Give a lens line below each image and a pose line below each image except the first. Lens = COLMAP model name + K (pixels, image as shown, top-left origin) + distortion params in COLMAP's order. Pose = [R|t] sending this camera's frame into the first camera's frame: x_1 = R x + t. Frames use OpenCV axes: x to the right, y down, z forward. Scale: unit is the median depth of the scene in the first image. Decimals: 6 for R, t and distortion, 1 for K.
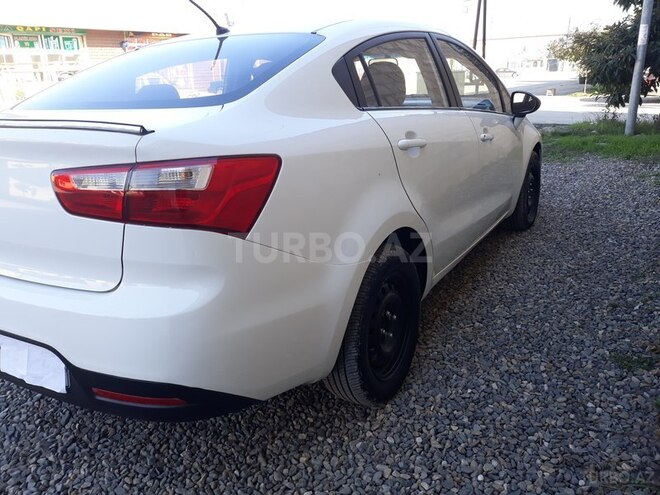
lens RADIAL K [[575.0, 0, 327.8], [0, 575.0, 248.4], [0, 0, 1]] dist [-0.047509, -0.002018]
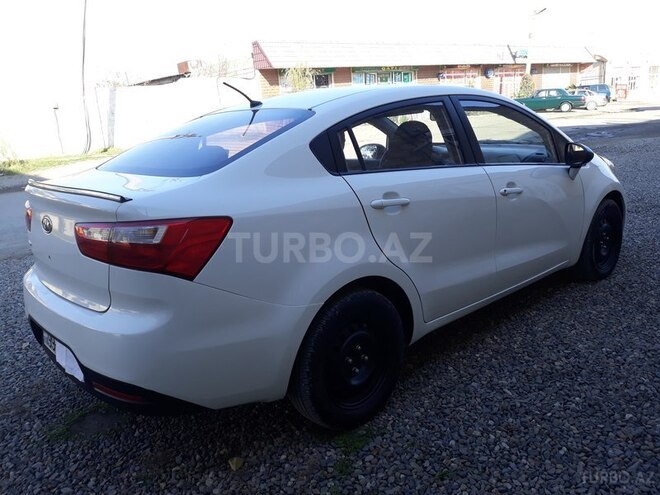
lens RADIAL K [[575.0, 0, 333.1], [0, 575.0, 247.5], [0, 0, 1]] dist [-0.047509, -0.002018]
pose [[0.949559, 0.052269, -0.309203, 0.466660], [-0.065435, 0.997332, -0.032358, -0.060679], [0.306686, 0.050958, 0.950446, -0.123157]]
